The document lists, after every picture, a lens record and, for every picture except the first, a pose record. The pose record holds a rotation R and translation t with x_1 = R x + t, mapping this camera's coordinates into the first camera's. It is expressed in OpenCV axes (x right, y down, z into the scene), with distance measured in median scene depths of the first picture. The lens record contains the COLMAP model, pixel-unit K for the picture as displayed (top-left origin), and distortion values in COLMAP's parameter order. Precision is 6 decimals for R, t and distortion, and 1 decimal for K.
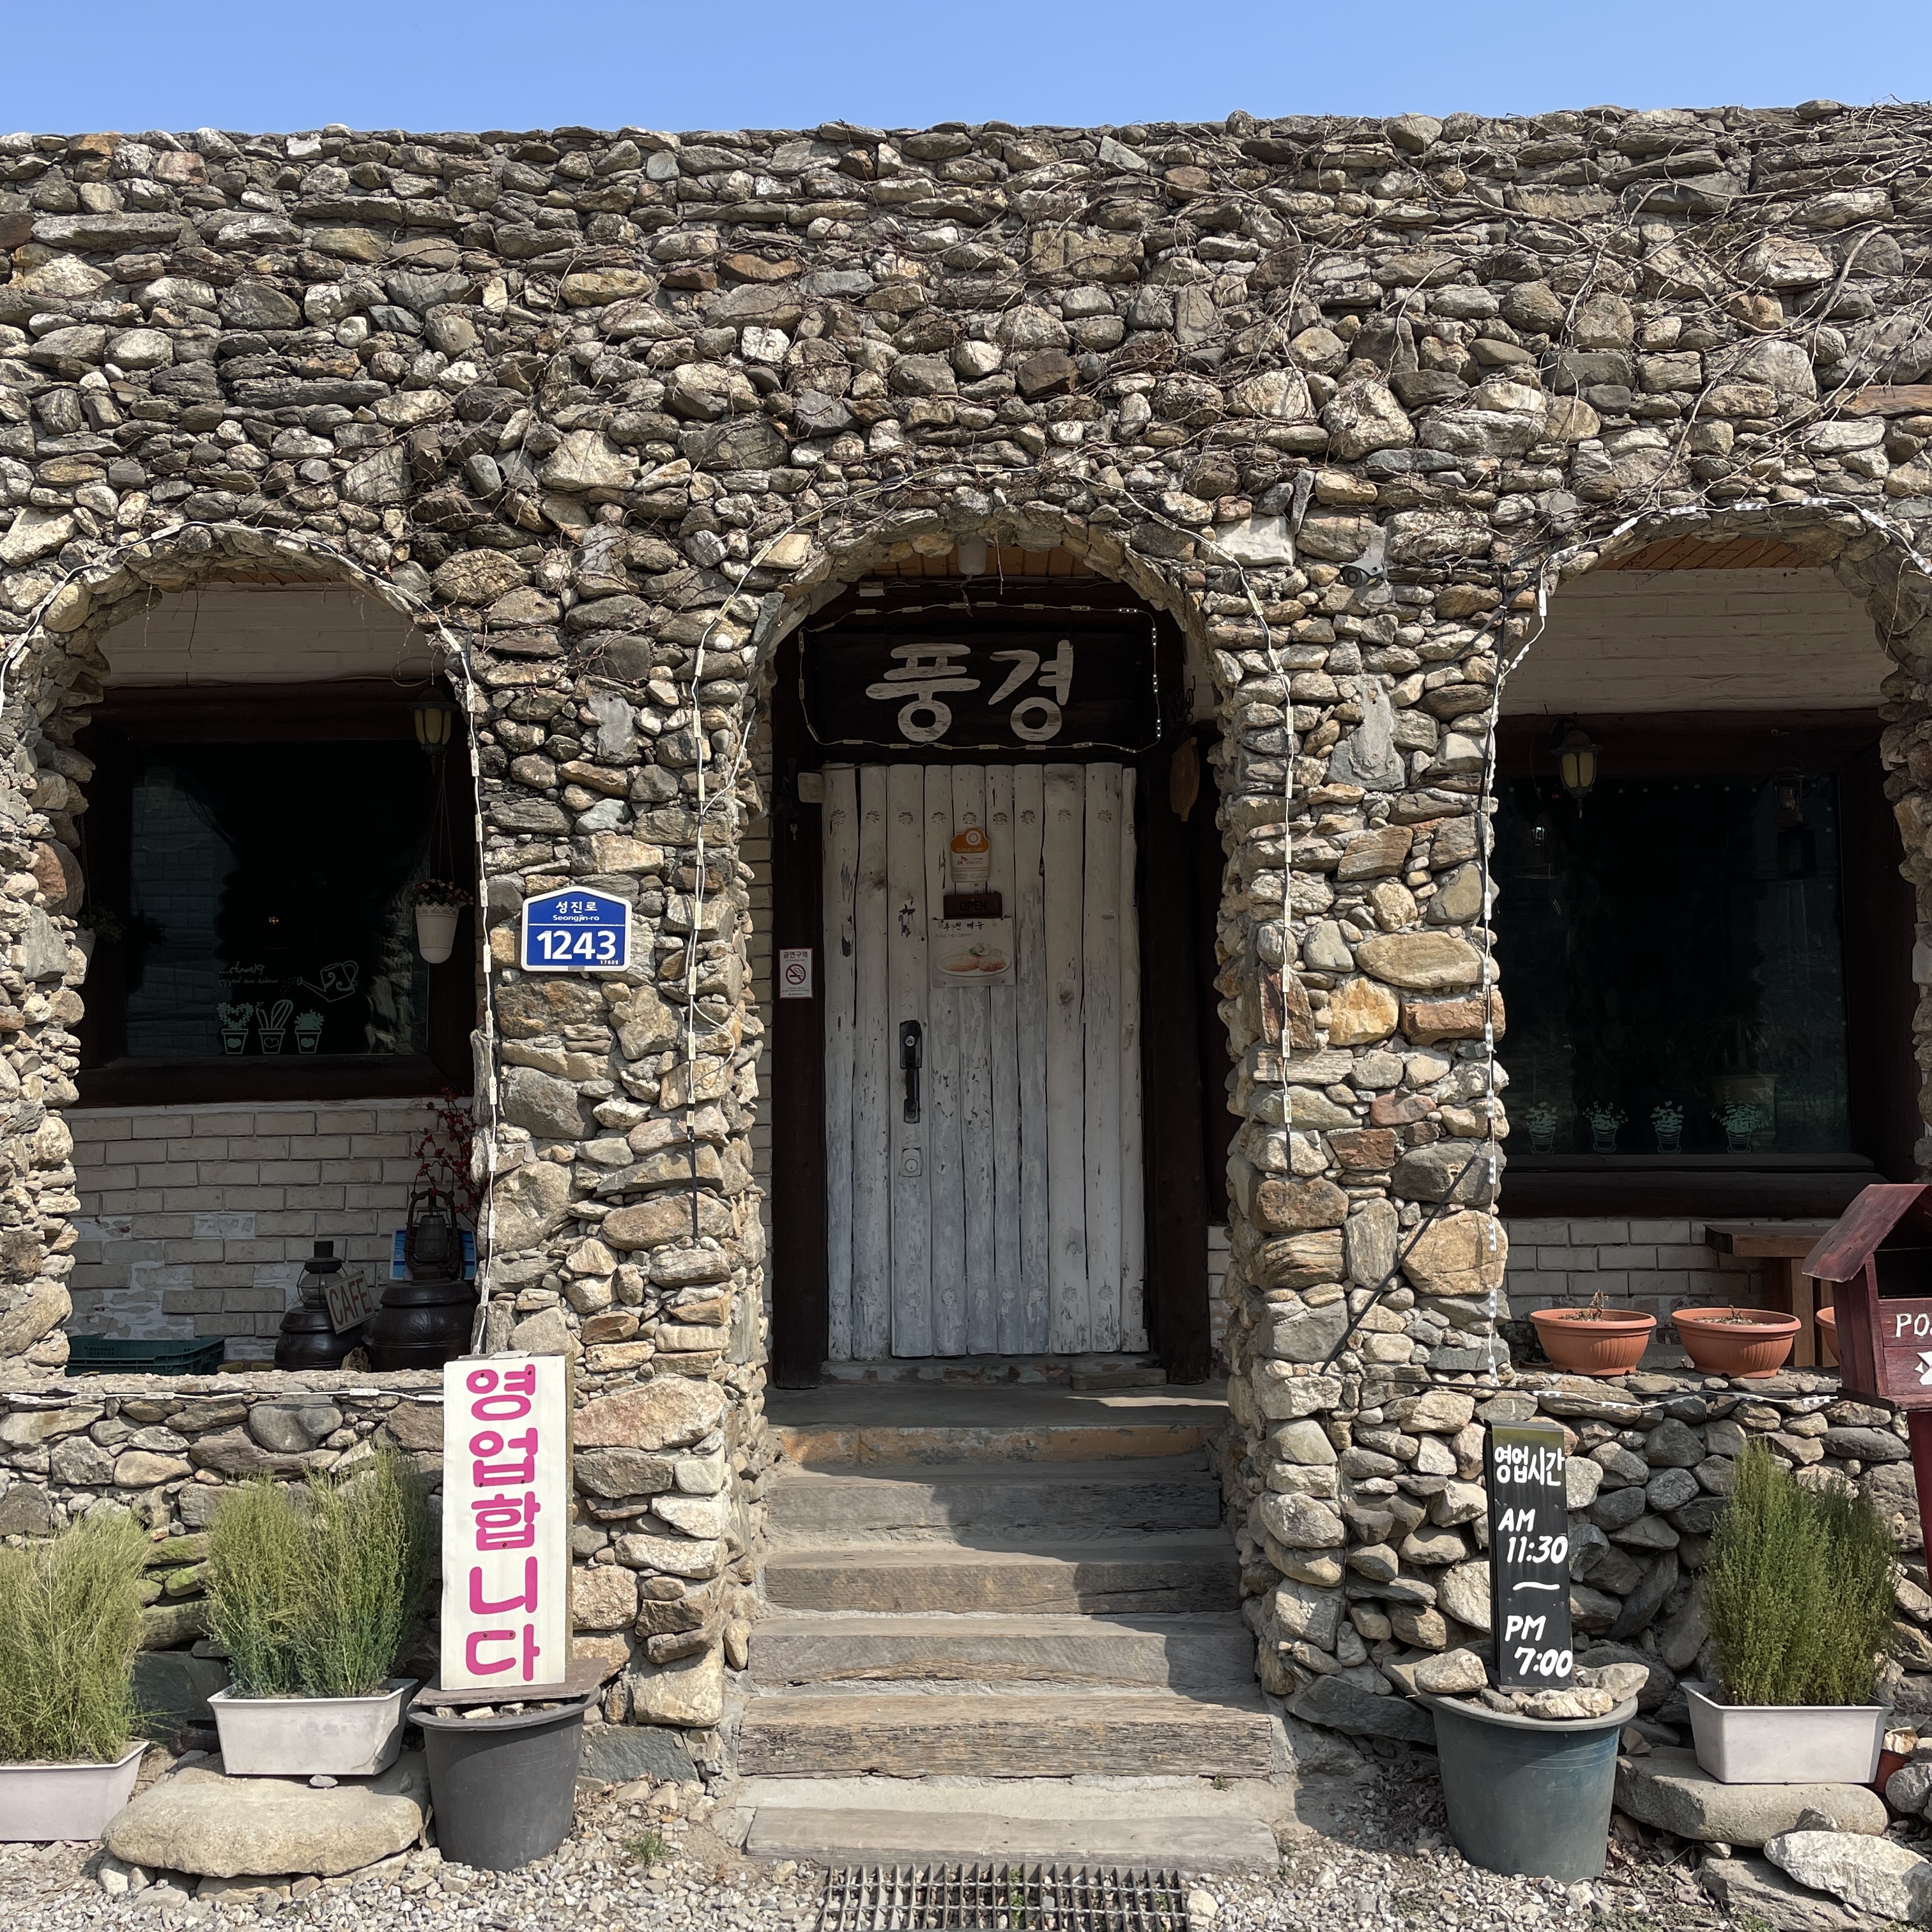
lens RADIAL K [[2003.3, 0, 965.2], [0, 2003.3, 967.0], [0, 0, 1]] dist [0.029383, 0.000000]
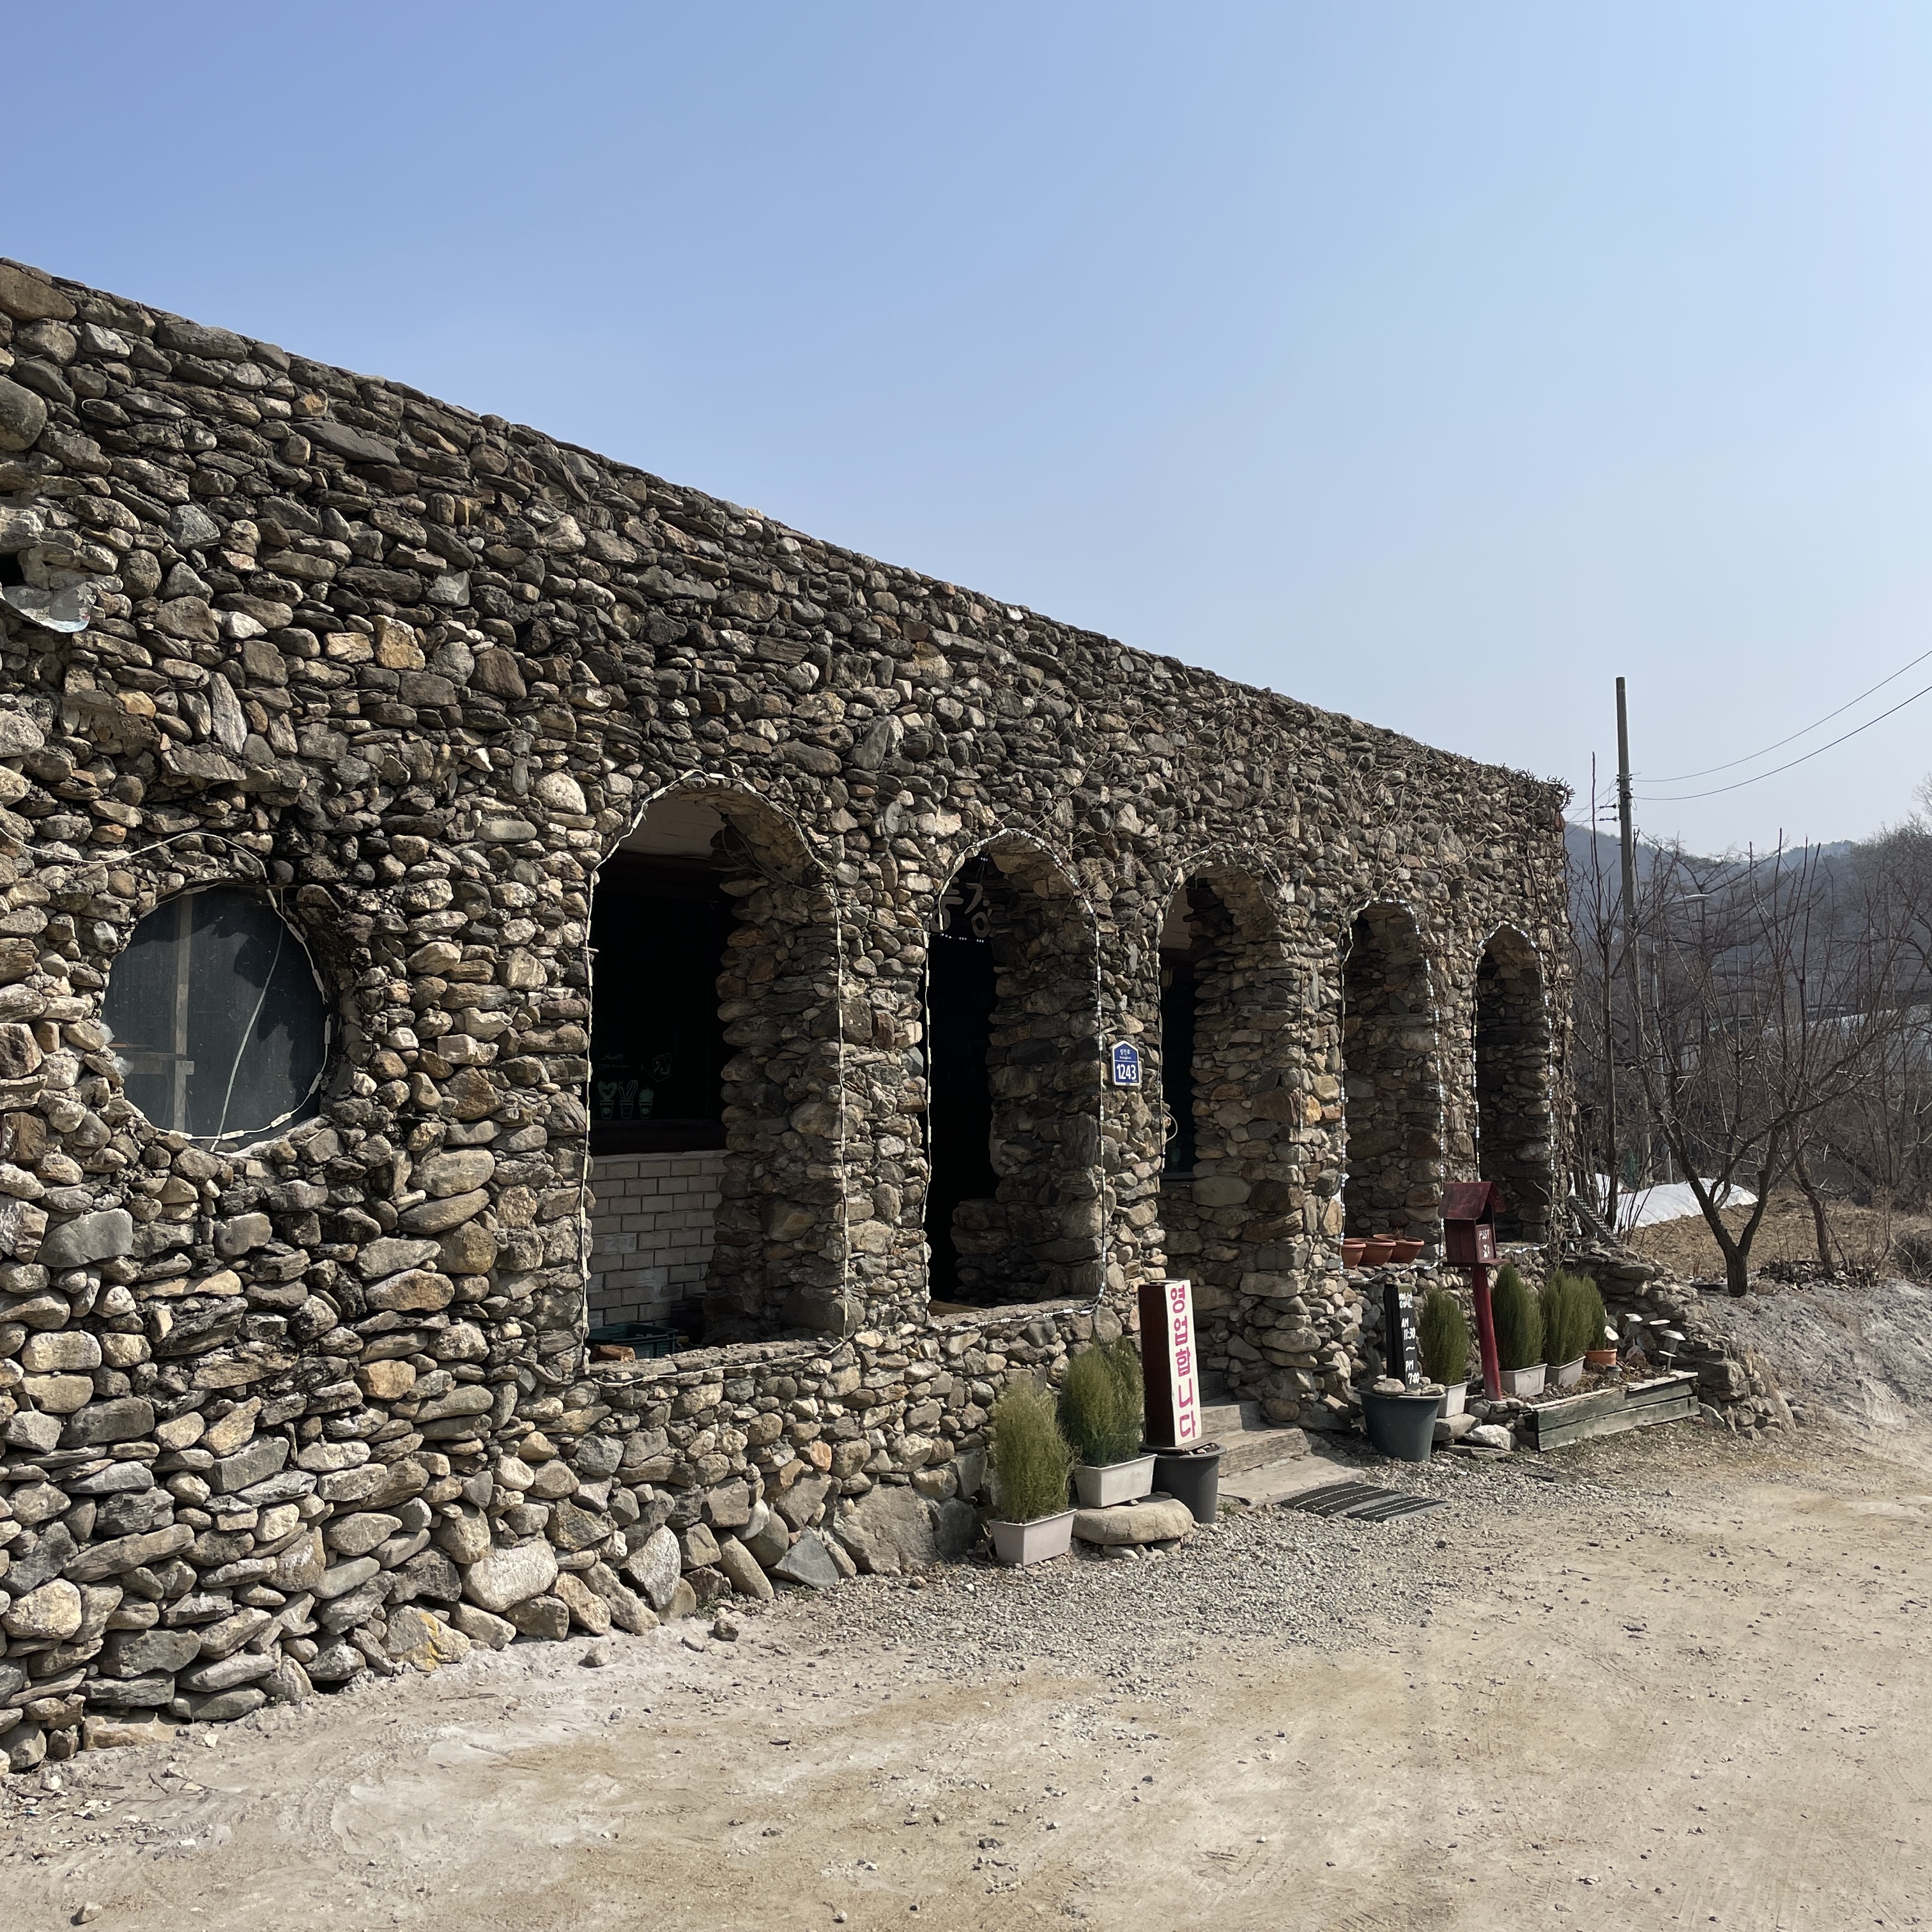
lens RADIAL K [[2003.3, 0, 967.1], [0, 2003.3, 965.8], [0, 0, 1]] dist [0.029383, 0.000000]
pose [[0.599582, 0.066246, 0.797567, -1.797401], [-0.053927, 0.997647, -0.042324, -0.022680], [-0.798494, -0.017634, 0.601744, -0.031701]]
